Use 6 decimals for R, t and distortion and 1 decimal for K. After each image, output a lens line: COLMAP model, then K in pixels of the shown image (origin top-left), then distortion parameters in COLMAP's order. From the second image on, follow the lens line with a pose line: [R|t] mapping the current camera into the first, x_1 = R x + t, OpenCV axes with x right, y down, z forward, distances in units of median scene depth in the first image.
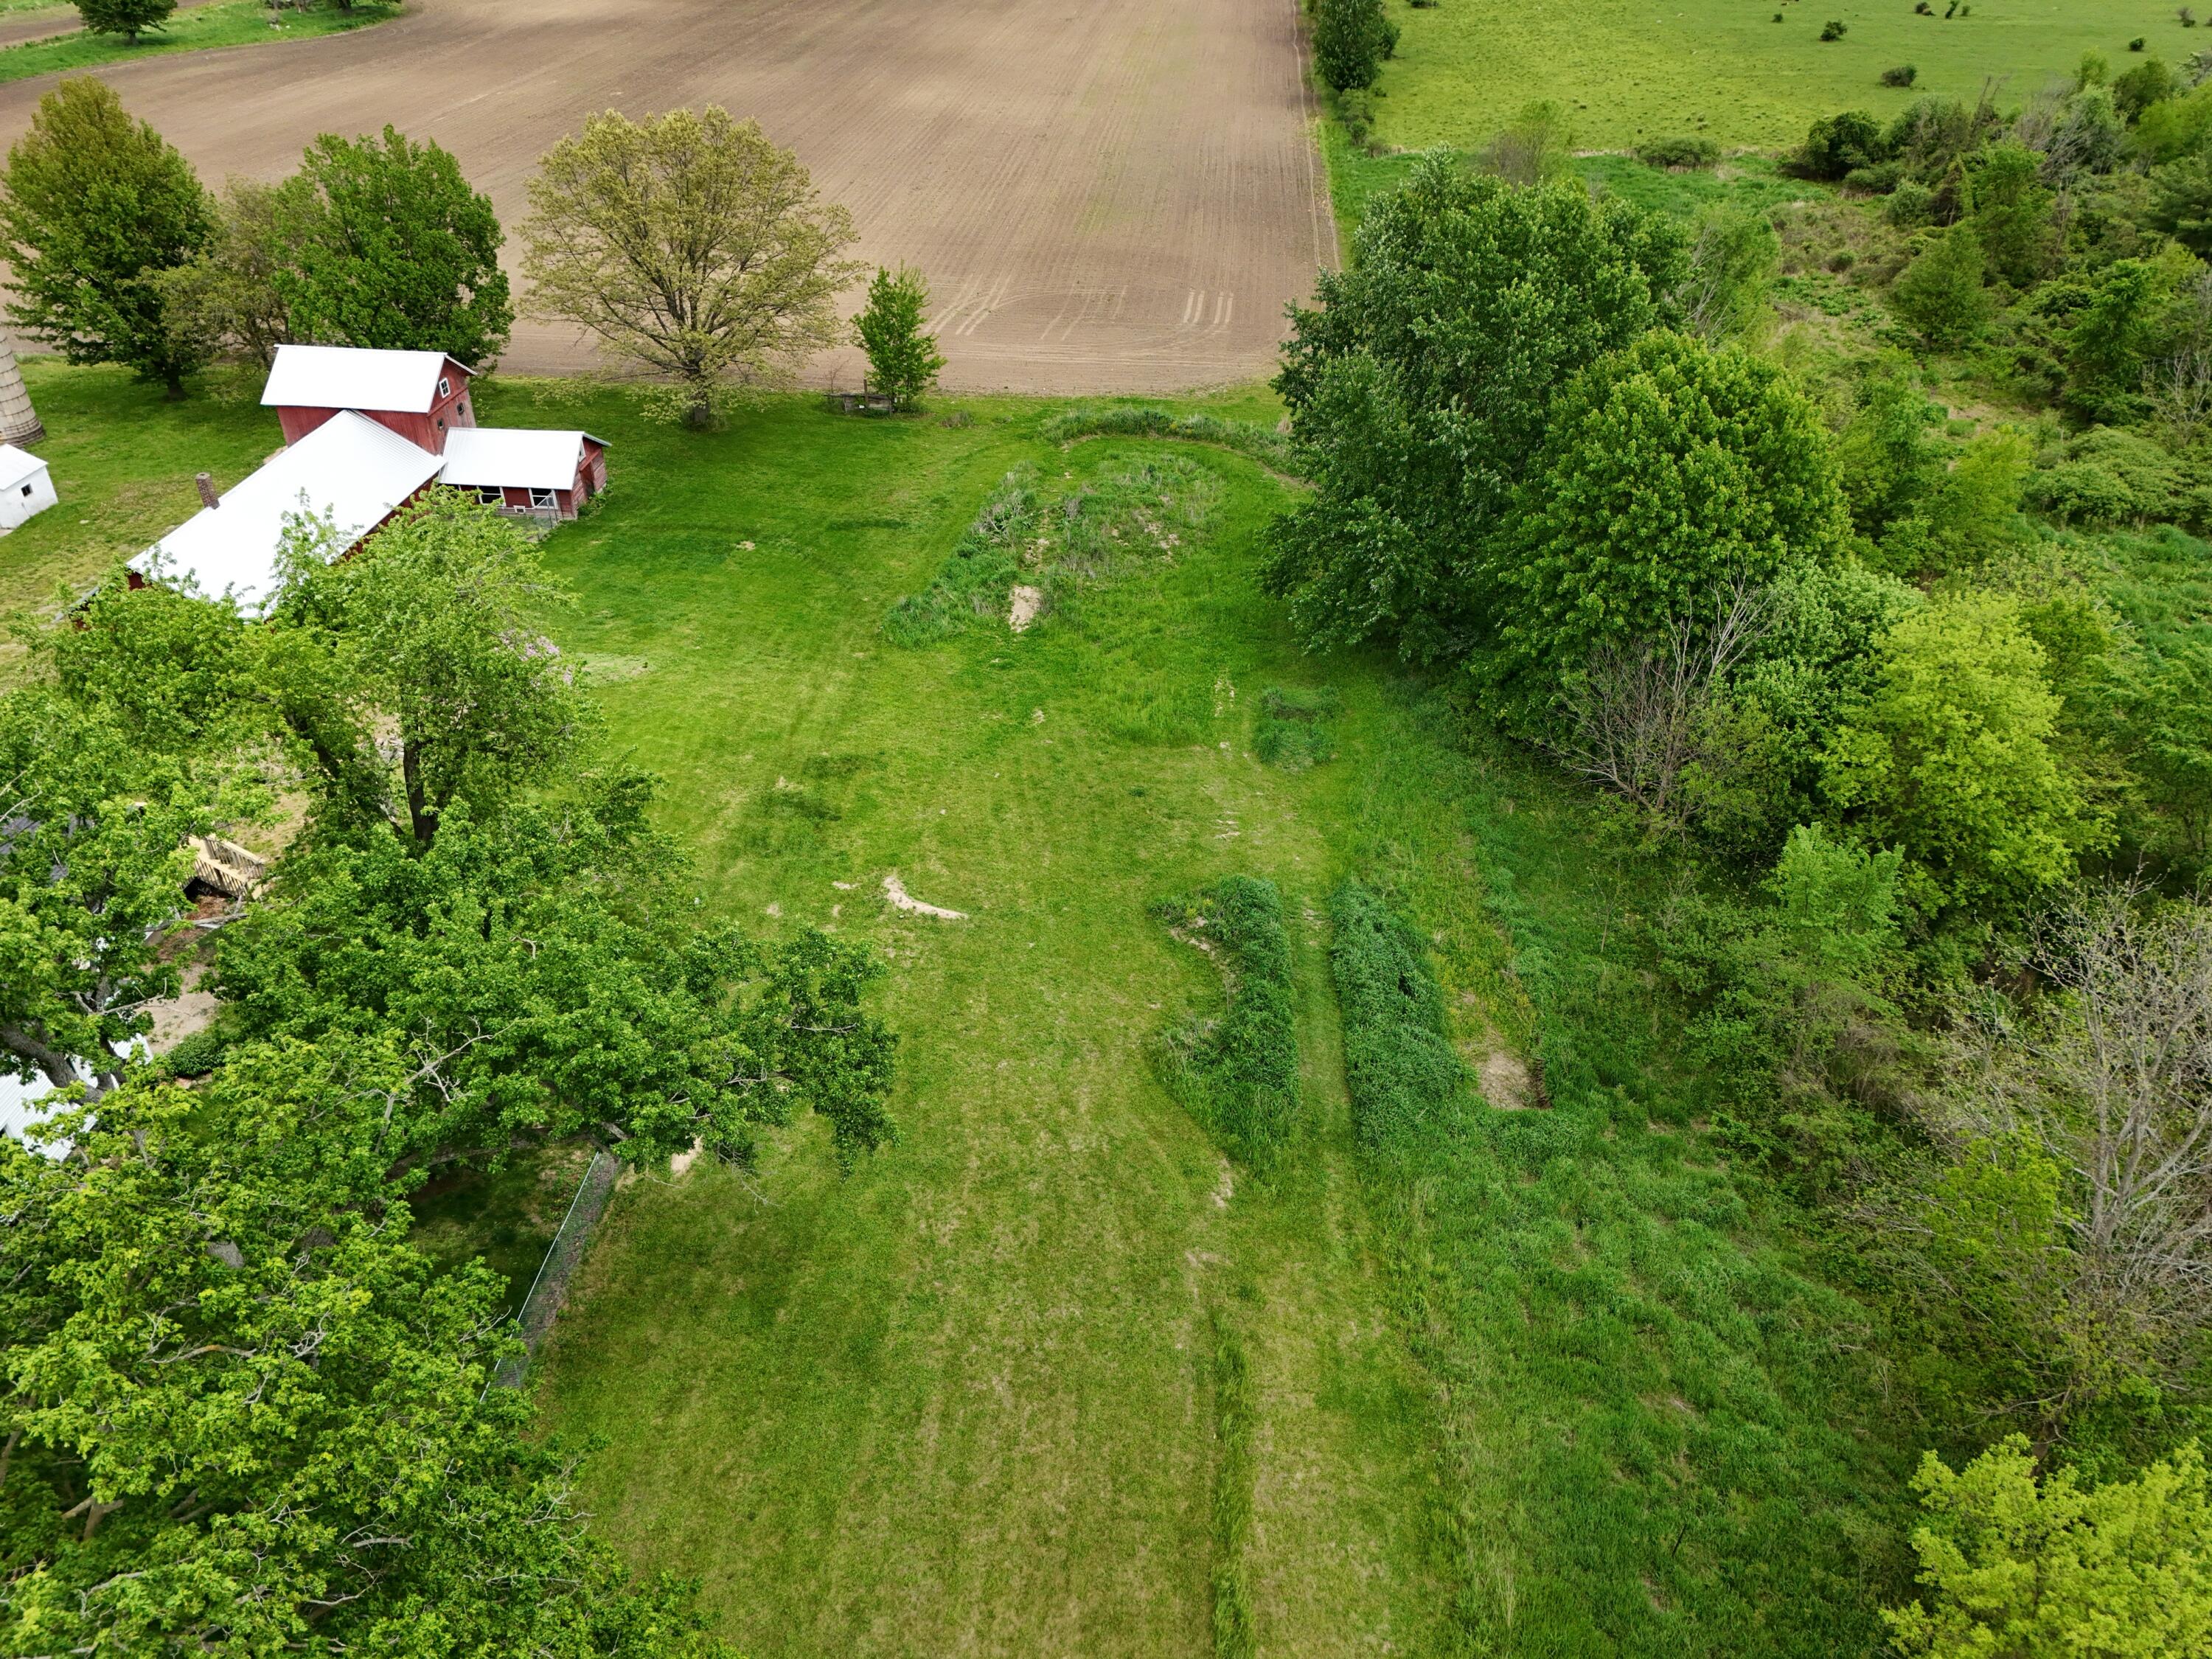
lens RADIAL K [[1623.1, 0, 1112.9], [0, 1623.1, 841.7], [0, 0, 1]] dist [0.078427, -0.068768]
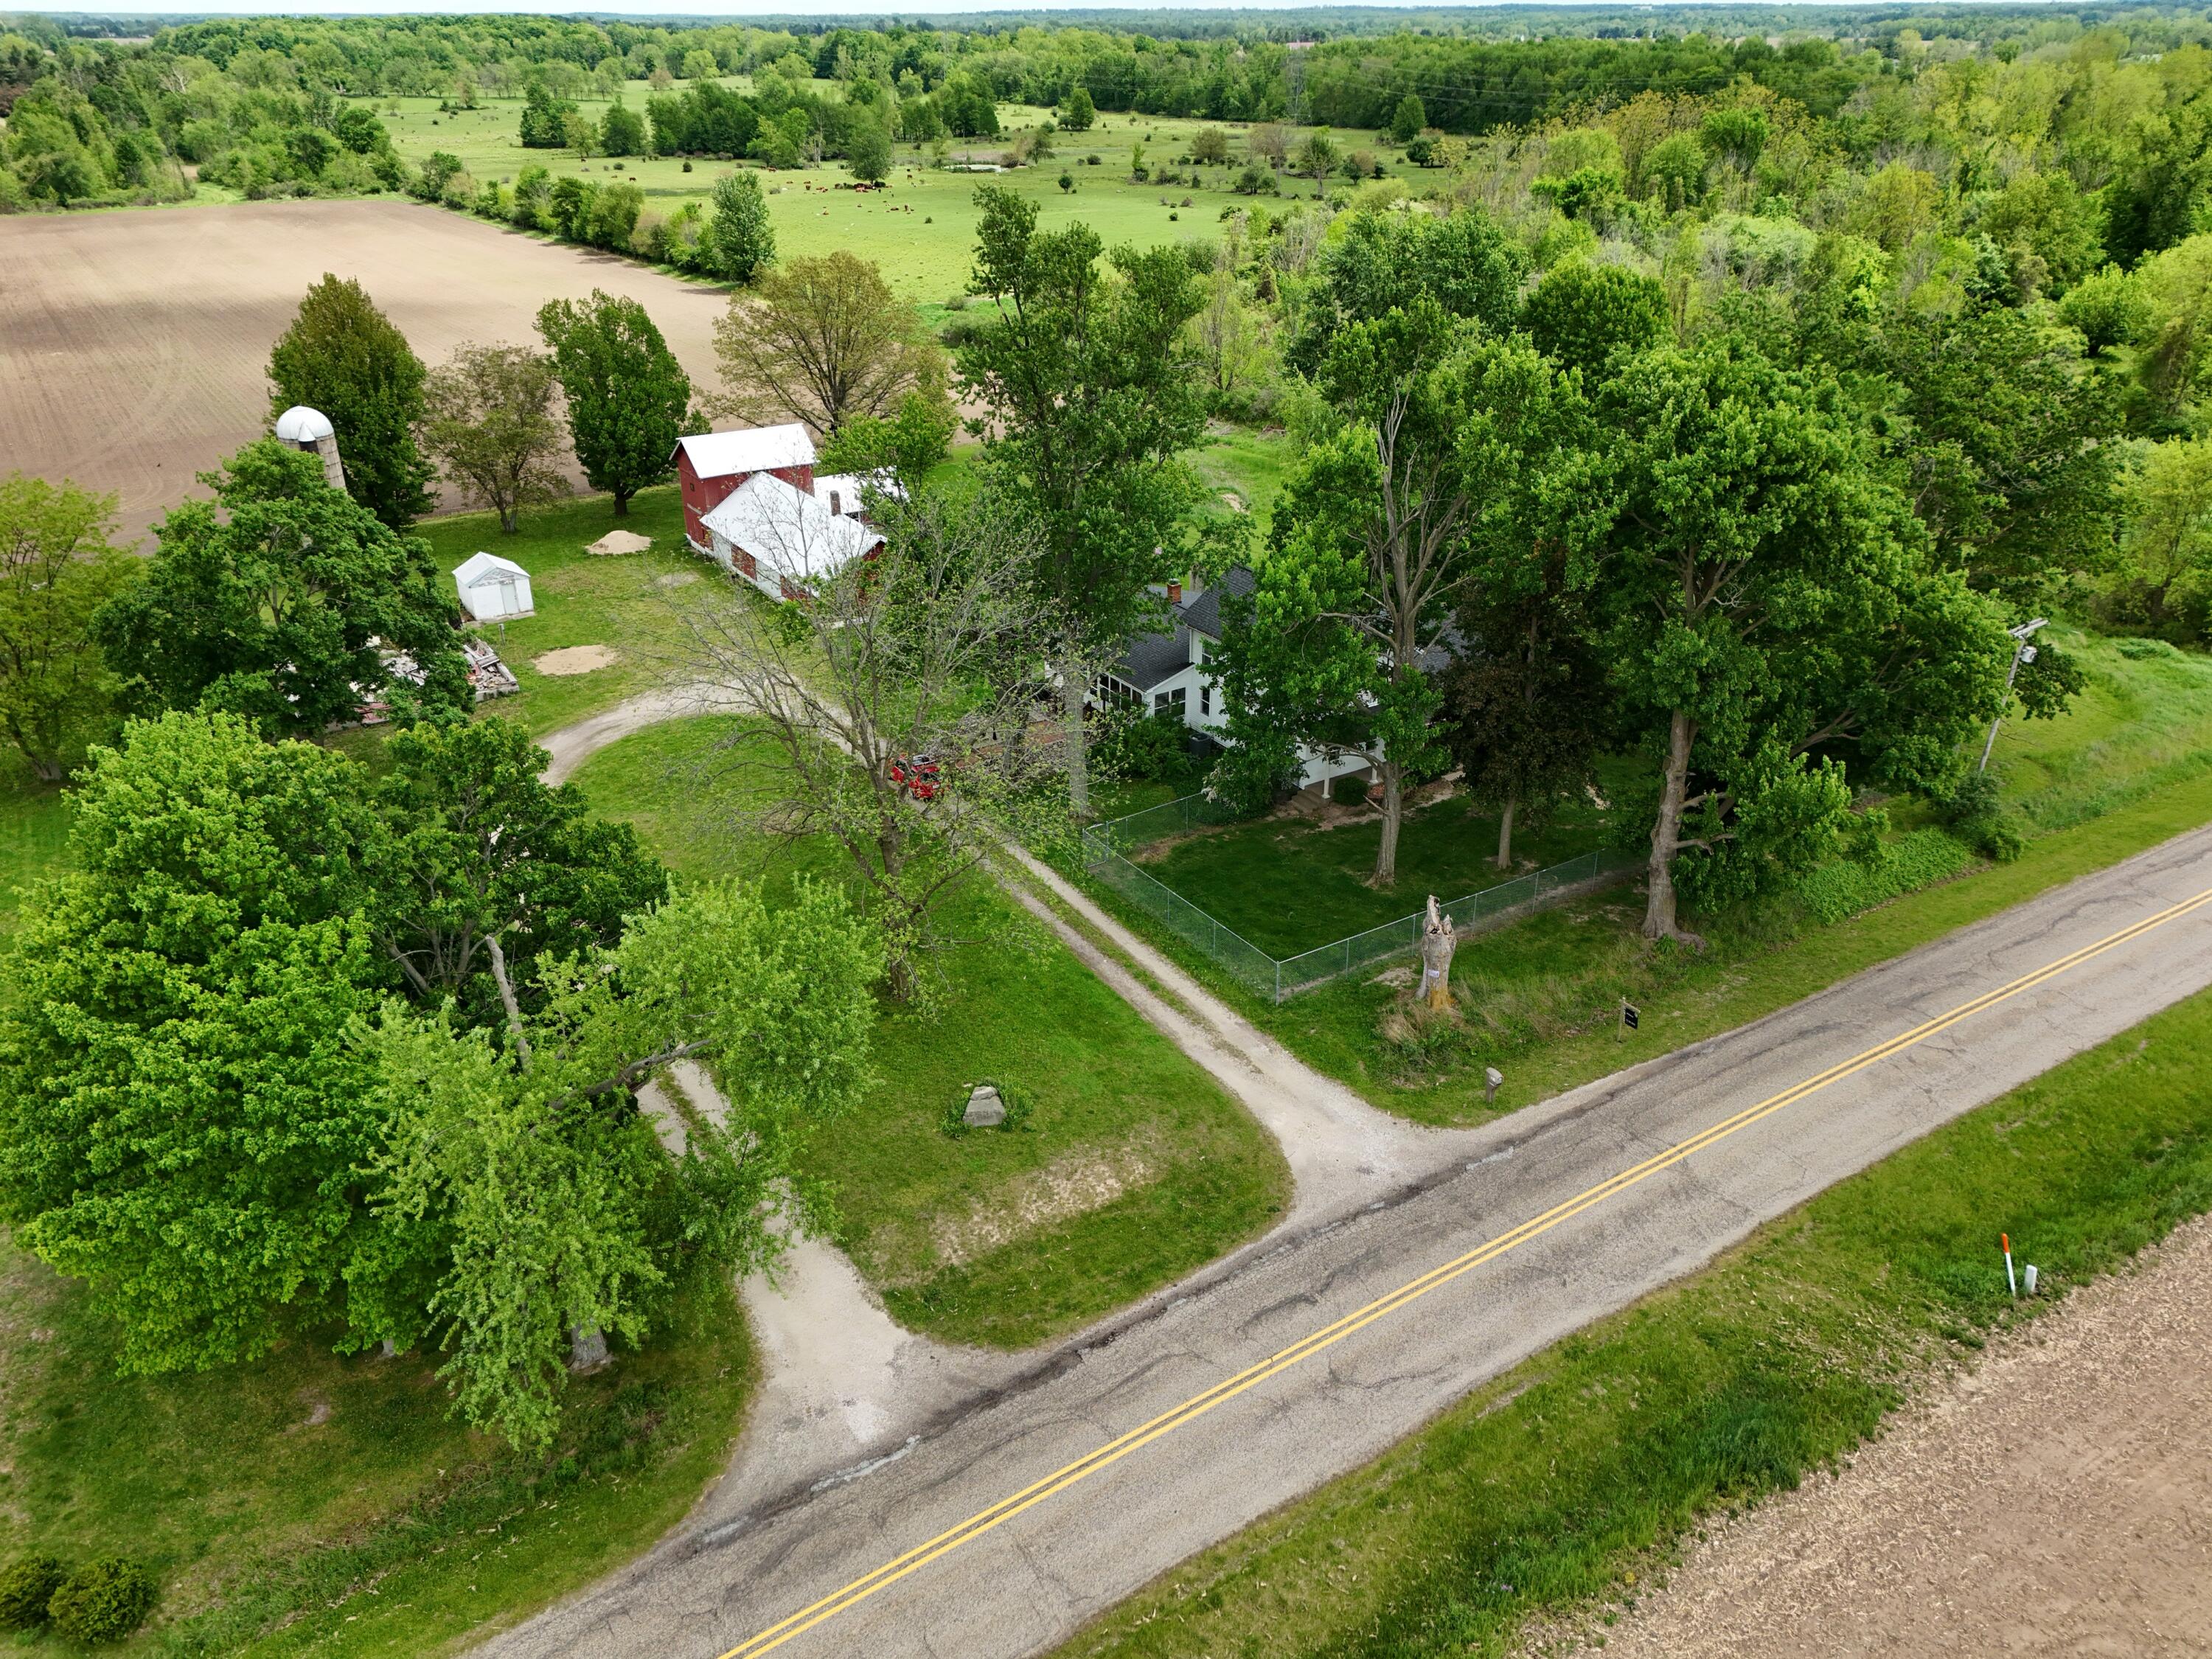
lens RADIAL K [[1623.1, 0, 1112.9], [0, 1623.1, 841.7], [0, 0, 1]] dist [0.078427, -0.068768]
pose [[0.784213, -0.284260, 0.551549, -1.036724], [0.354295, 0.934877, -0.021929, 0.143118], [-0.509397, 0.212608, 0.833854, -0.172810]]
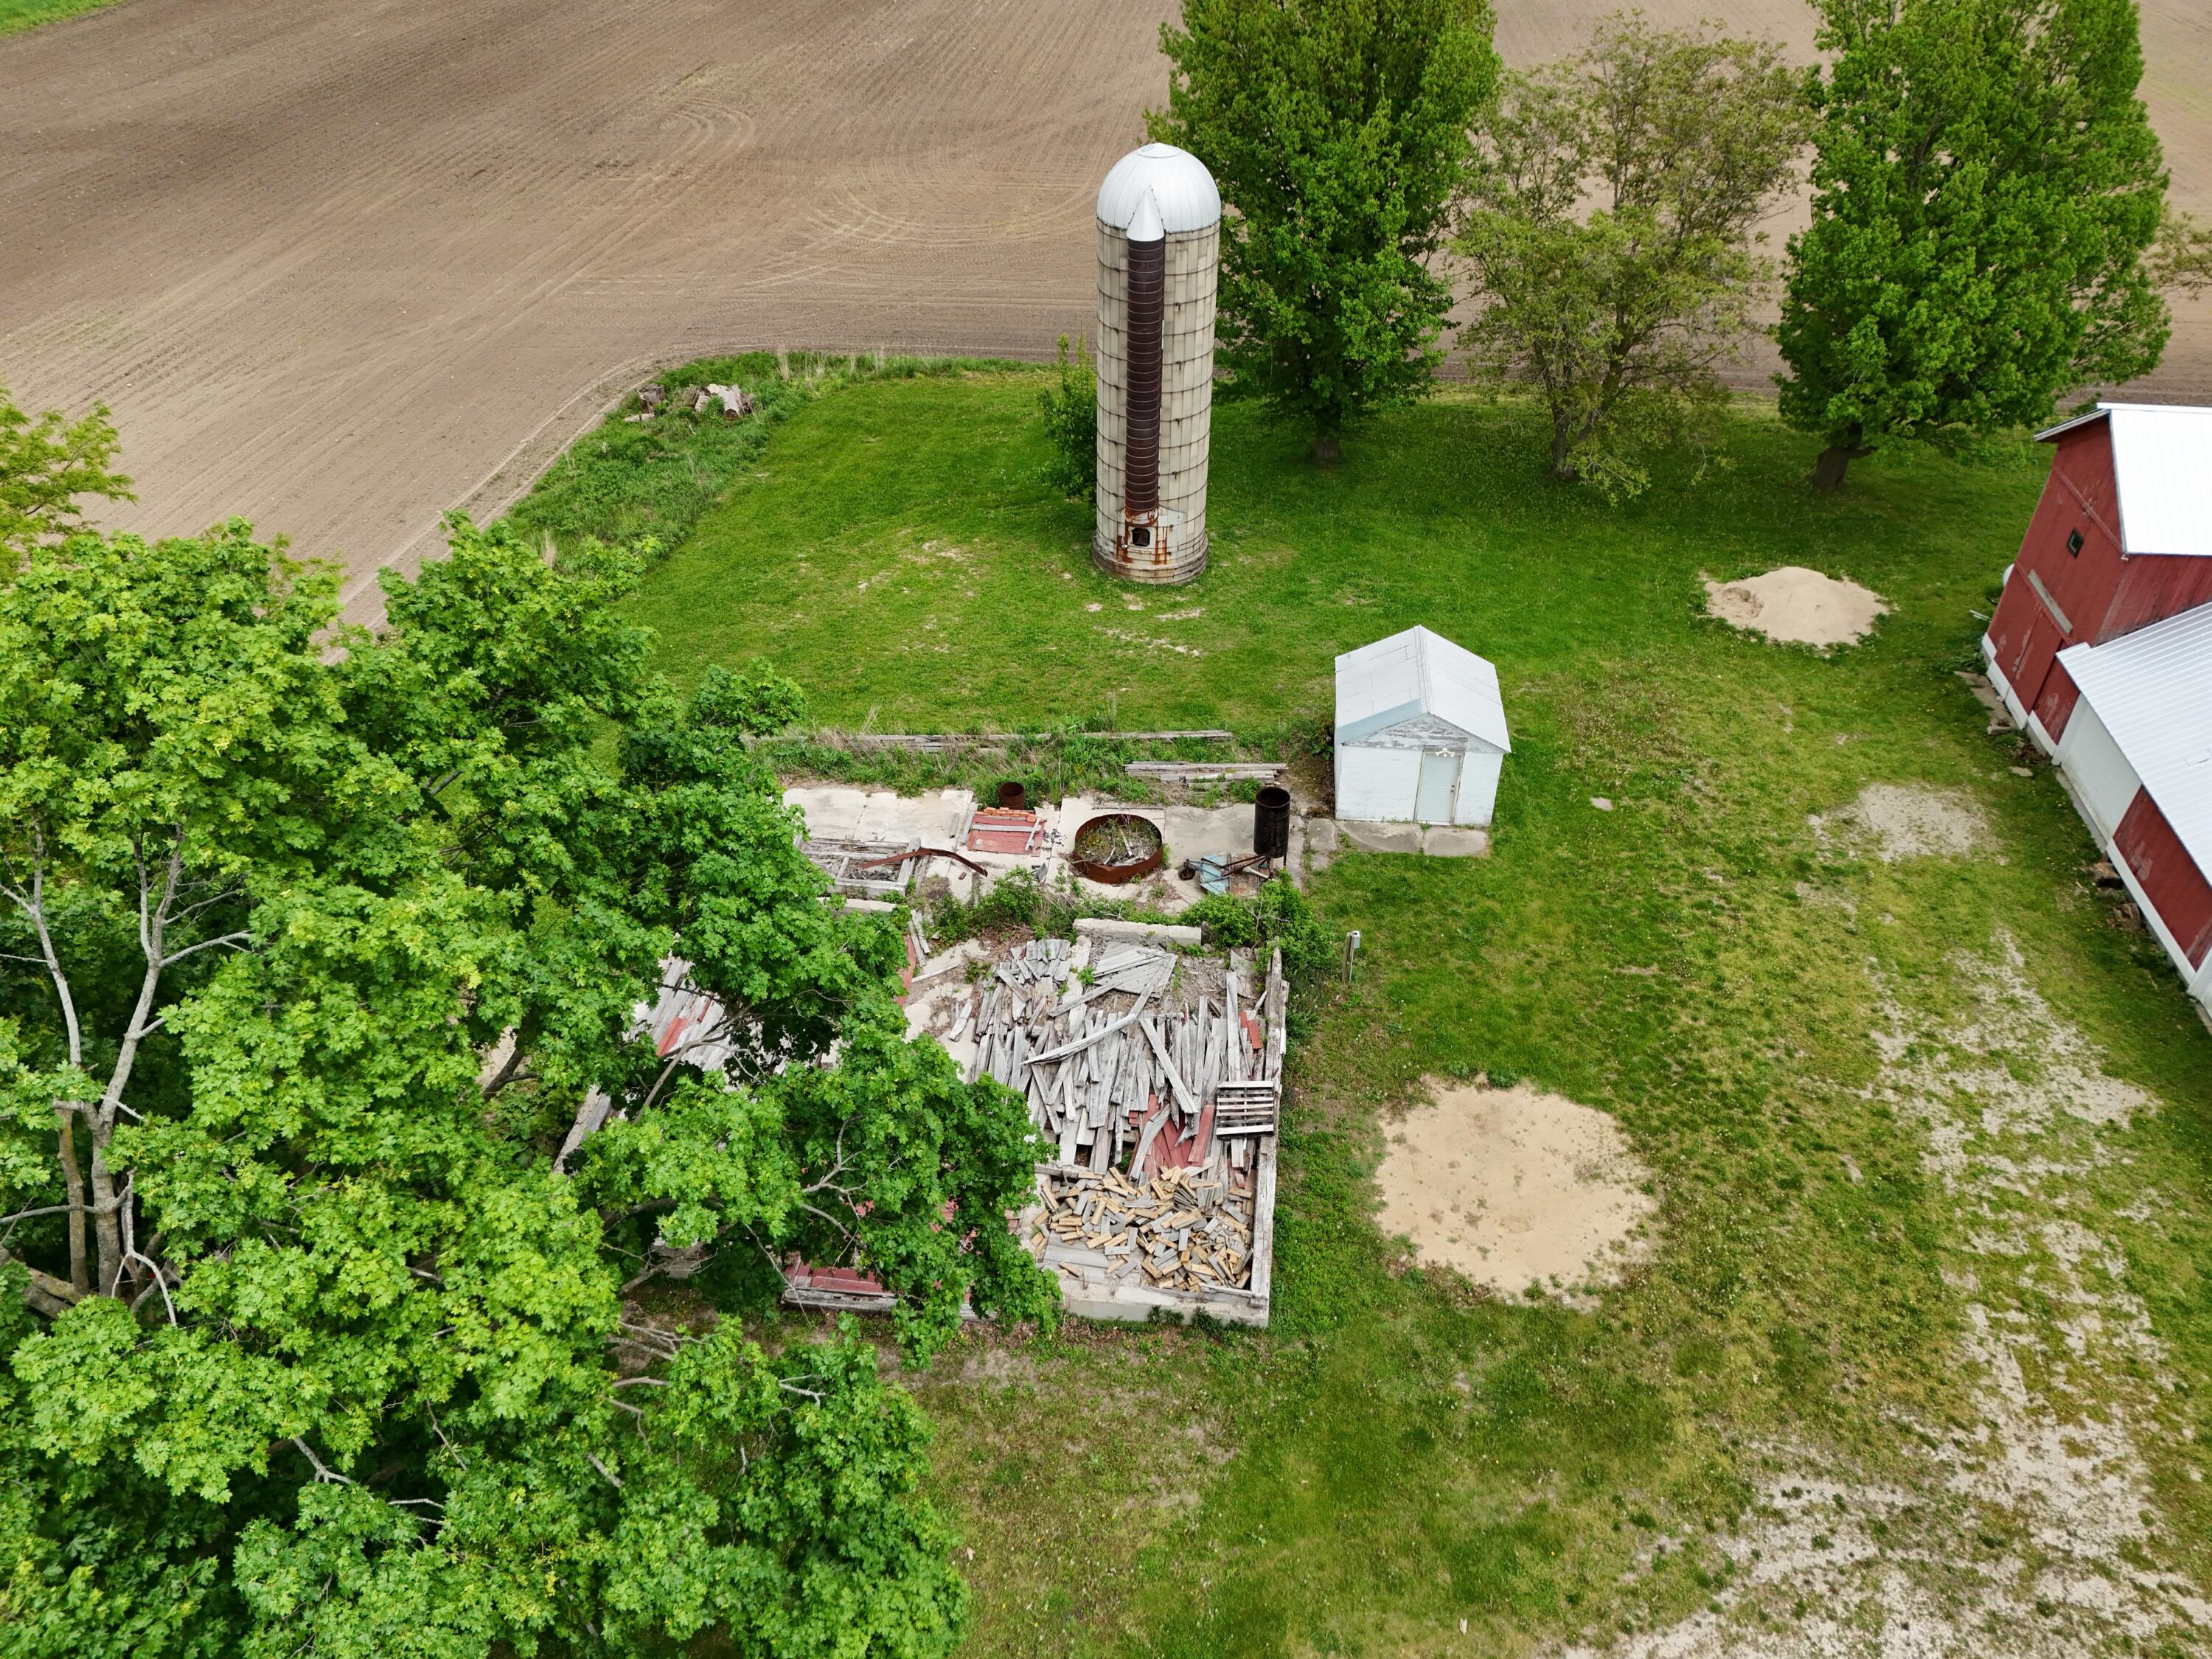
lens RADIAL K [[1592.3, 0, 1110.5], [0, 1592.3, 804.1], [0, 0, 1]] dist [0.075081, -0.060766]
pose [[0.999855, 0.009803, -0.013913, -0.754605], [-0.009152, 0.998895, 0.046104, -0.216302], [0.014350, -0.045970, 0.998840, 0.579373]]
